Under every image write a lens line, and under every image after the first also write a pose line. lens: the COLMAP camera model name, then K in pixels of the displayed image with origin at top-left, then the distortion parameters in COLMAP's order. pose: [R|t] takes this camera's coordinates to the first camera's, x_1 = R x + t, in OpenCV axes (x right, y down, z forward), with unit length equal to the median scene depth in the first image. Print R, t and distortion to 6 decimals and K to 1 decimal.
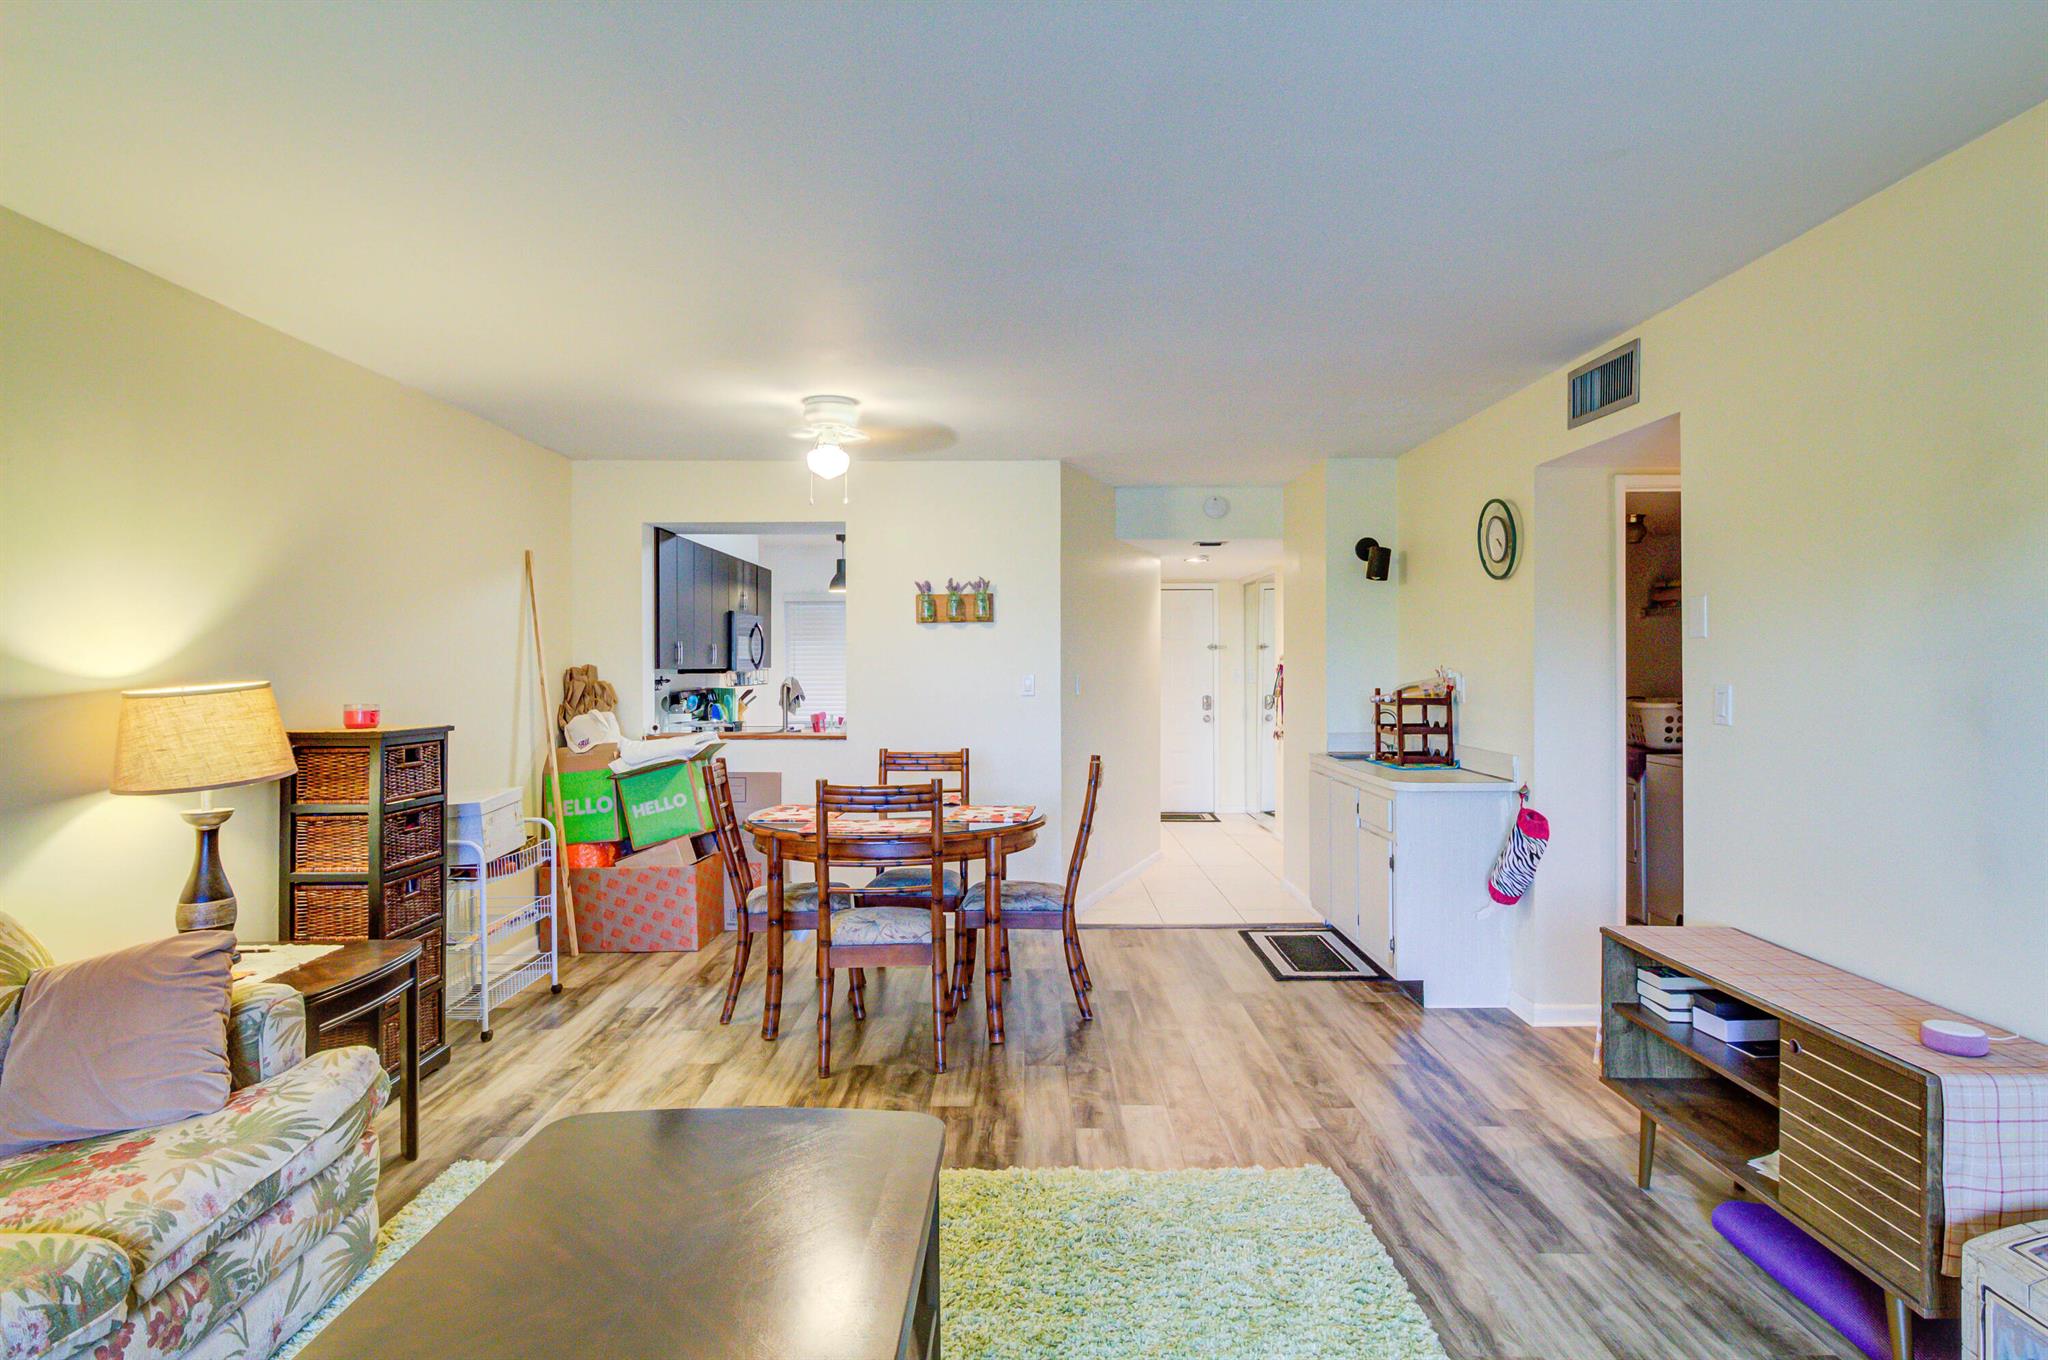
lens RADIAL K [[1100.8, 0, 1018.0], [0, 1100.8, 673.8], [0, 0, 1]] dist [-0.001933, -0.000465]
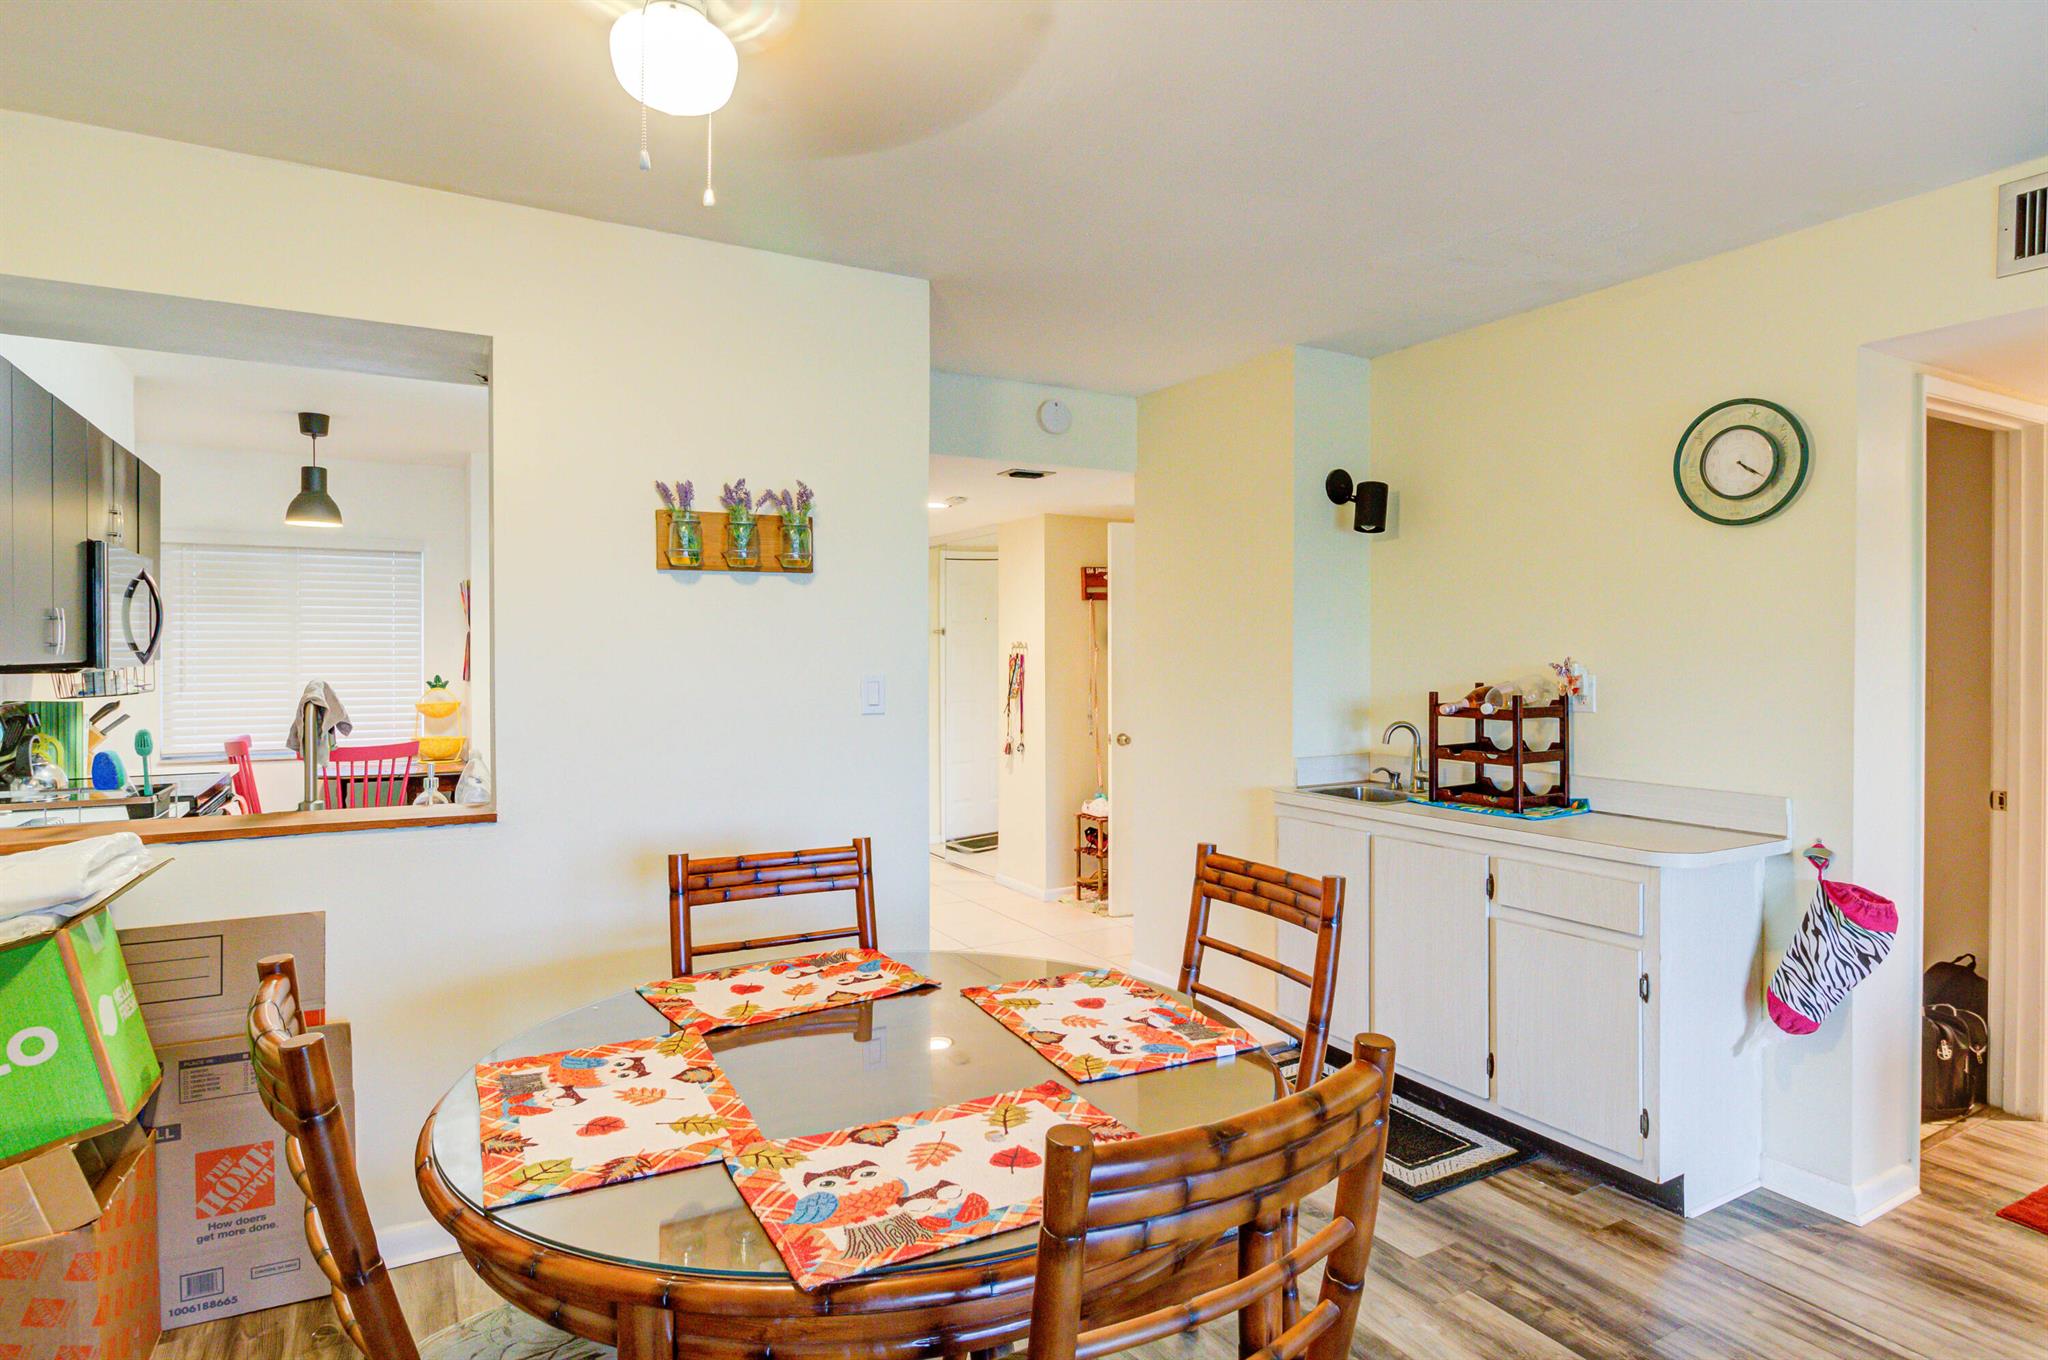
lens RADIAL K [[1100.8, 0, 1026.8], [0, 1100.8, 672.4], [0, 0, 1]] dist [-0.001933, -0.000465]
pose [[0.865705, -0.006202, 0.500516, -0.196706], [0.002421, 0.999963, 0.008203, -0.004518], [-0.500549, -0.005890, 0.865688, 0.512020]]
